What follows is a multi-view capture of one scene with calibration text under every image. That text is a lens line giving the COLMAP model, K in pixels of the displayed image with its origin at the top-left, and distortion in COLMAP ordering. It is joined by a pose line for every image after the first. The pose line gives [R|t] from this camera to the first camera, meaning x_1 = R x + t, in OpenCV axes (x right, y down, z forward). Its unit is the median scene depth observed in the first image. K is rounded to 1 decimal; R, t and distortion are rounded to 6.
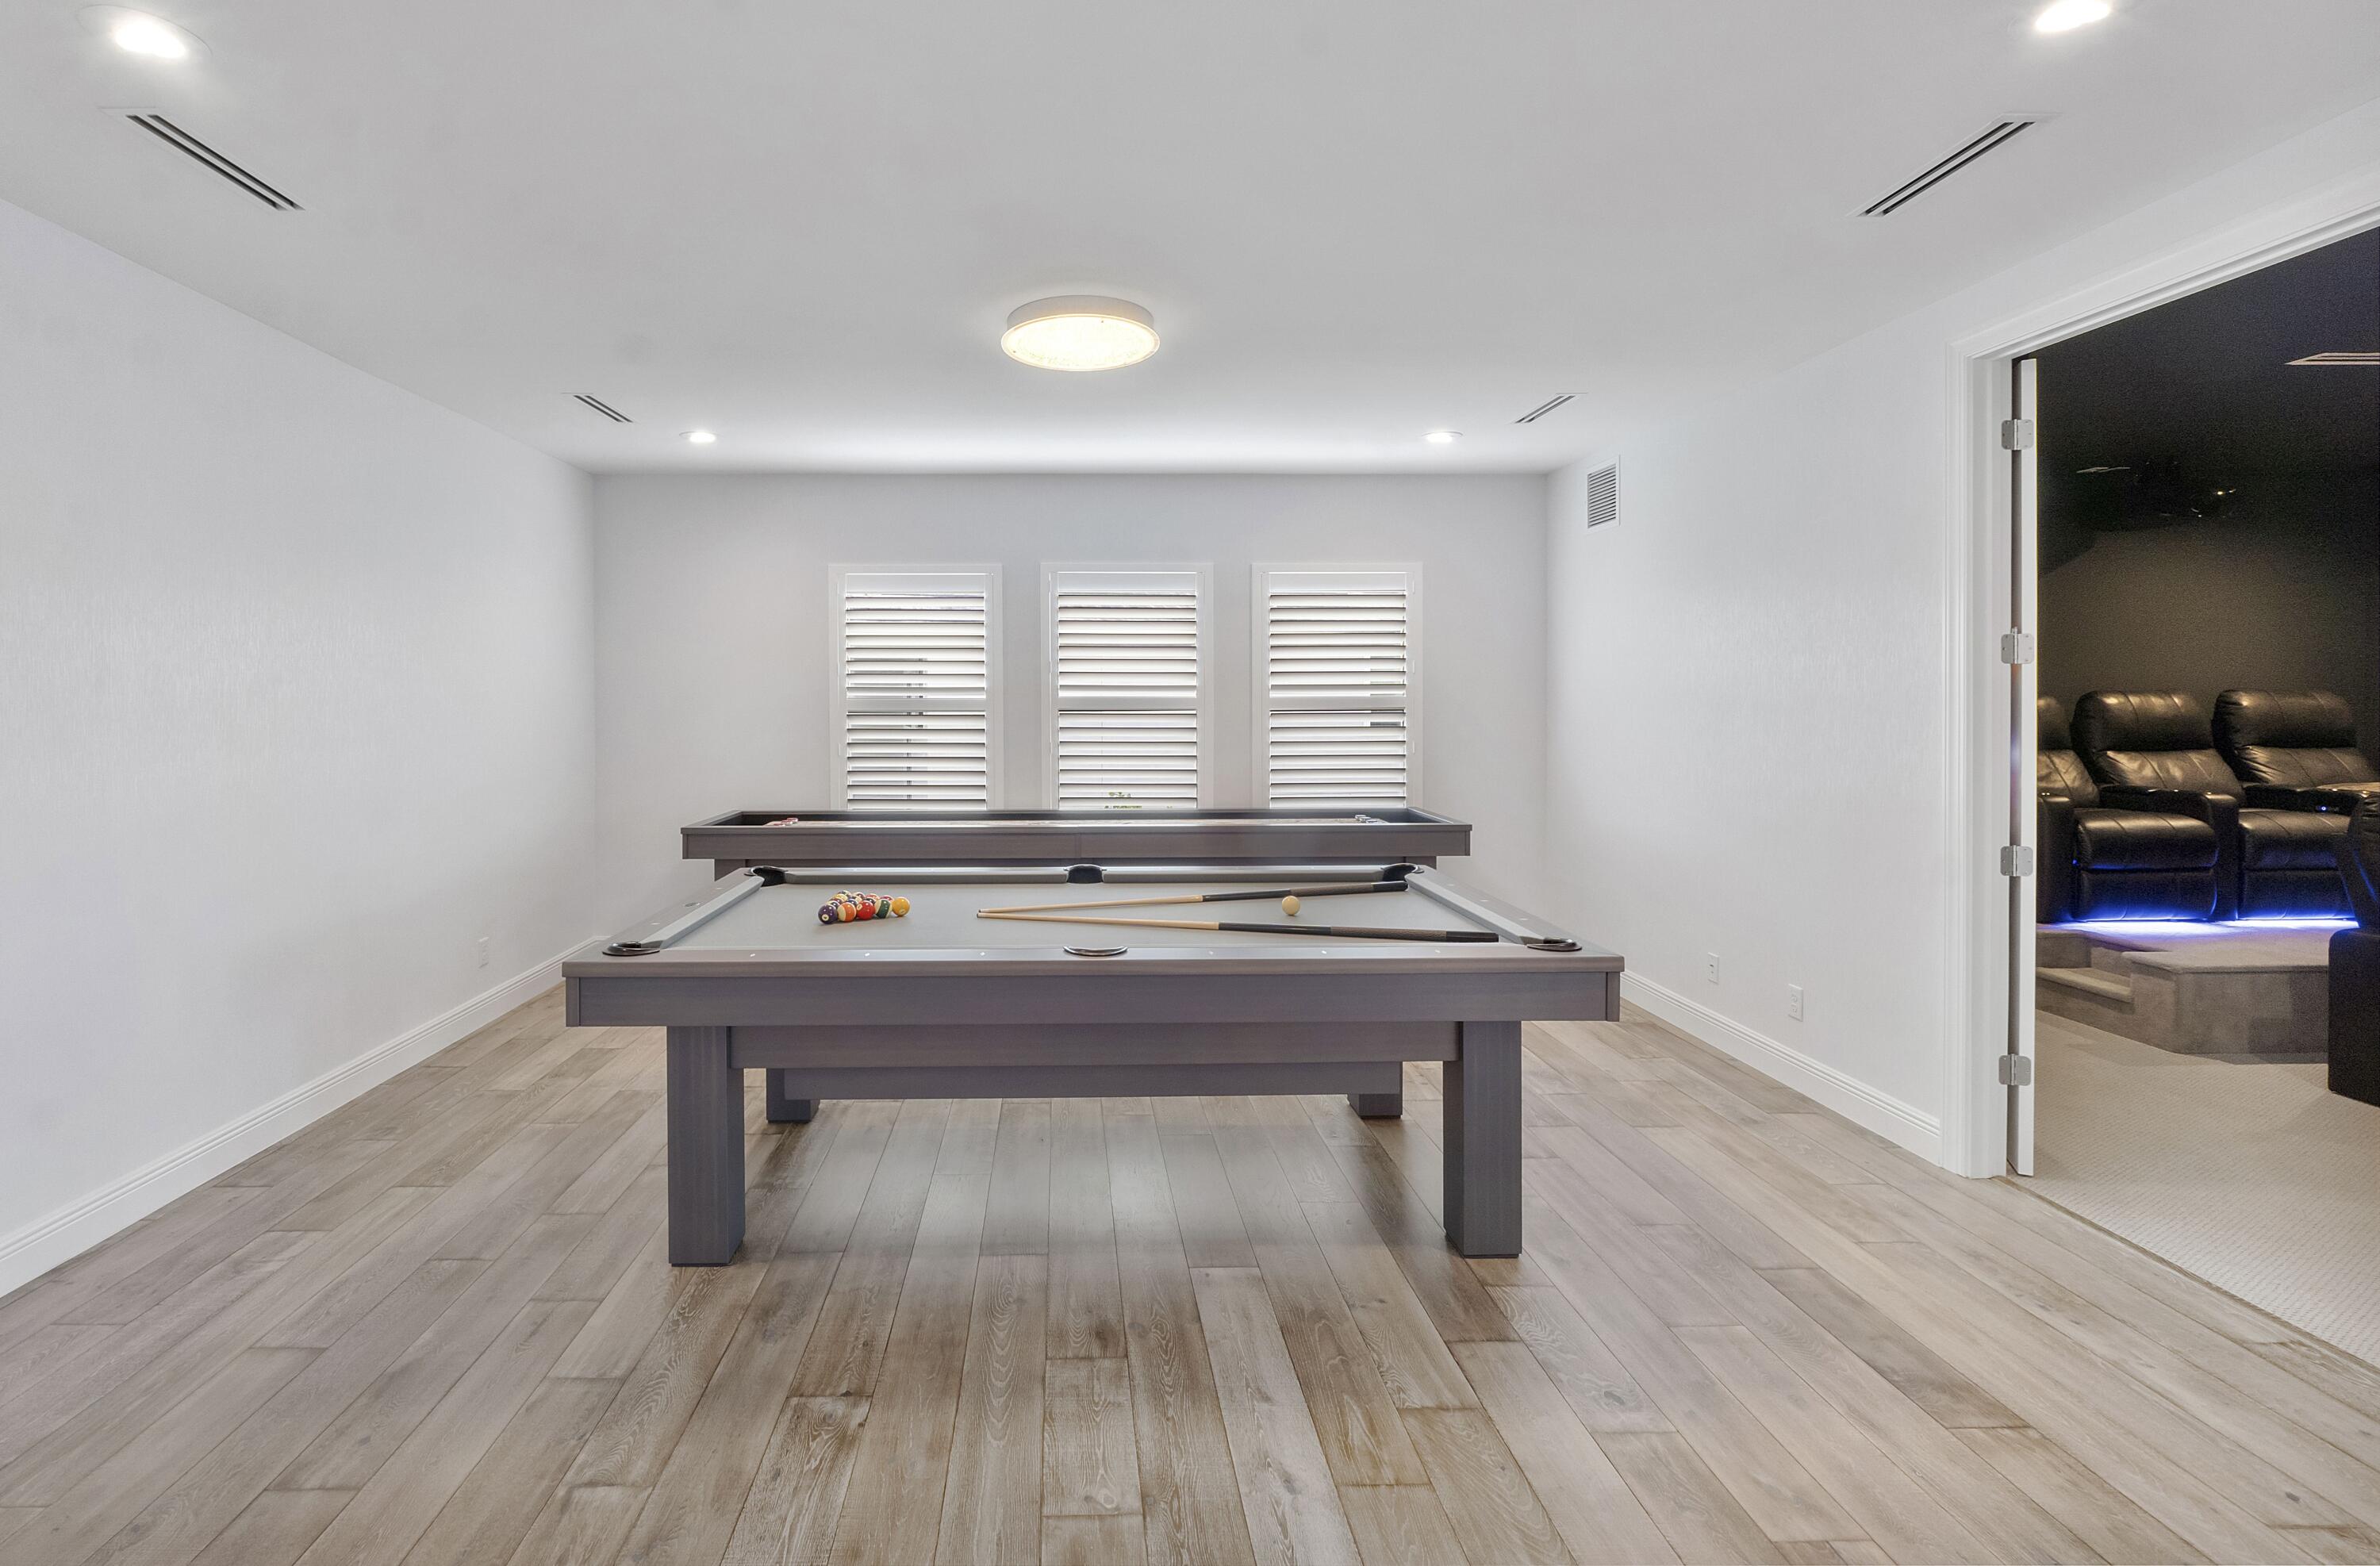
lens RADIAL K [[1084.0, 0, 1075.6], [0, 1084.0, 694.3], [0, 0, 1]] dist [-0.014651, -0.000345]
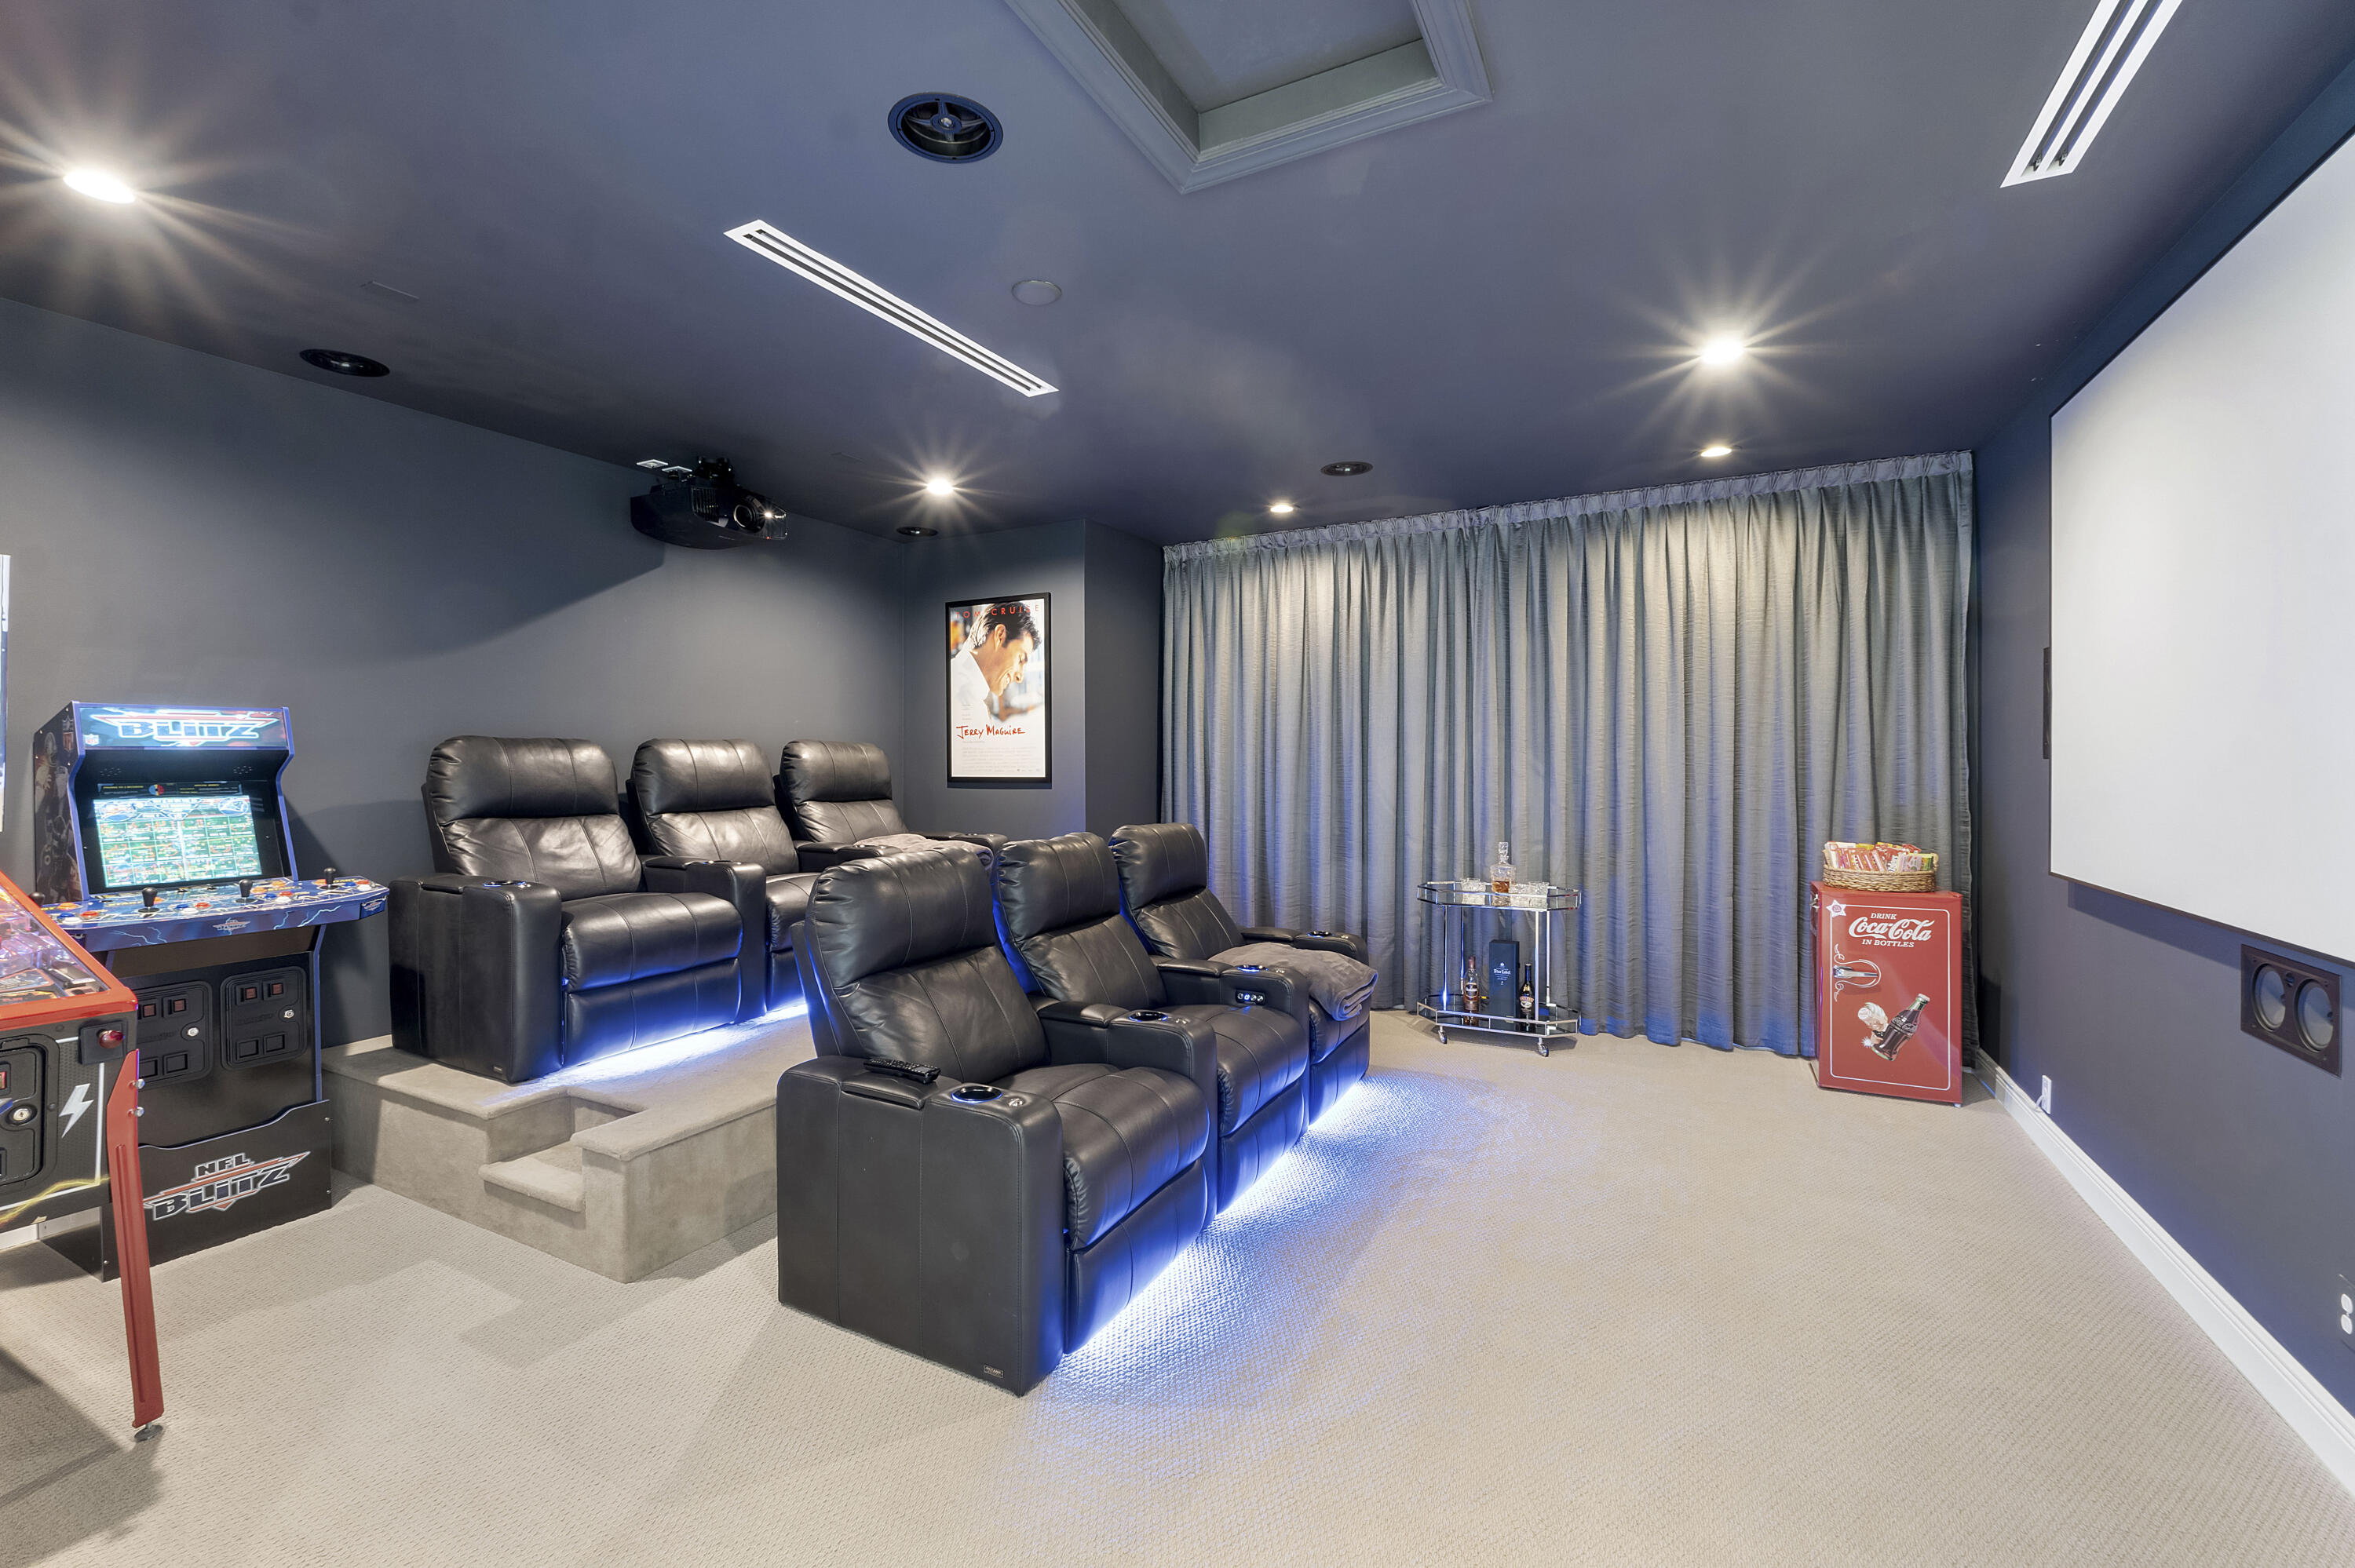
lens RADIAL K [[1002.2, 0, 1160.5], [0, 1002.2, 790.4], [0, 0, 1]] dist [-0.005276, 0.000119]
pose [[0.479784, -0.027069, 0.876969, 0.494394], [-0.000747, 0.999511, 0.031260, 0.010936], [-0.877386, -0.015653, 0.479529, 0.316176]]
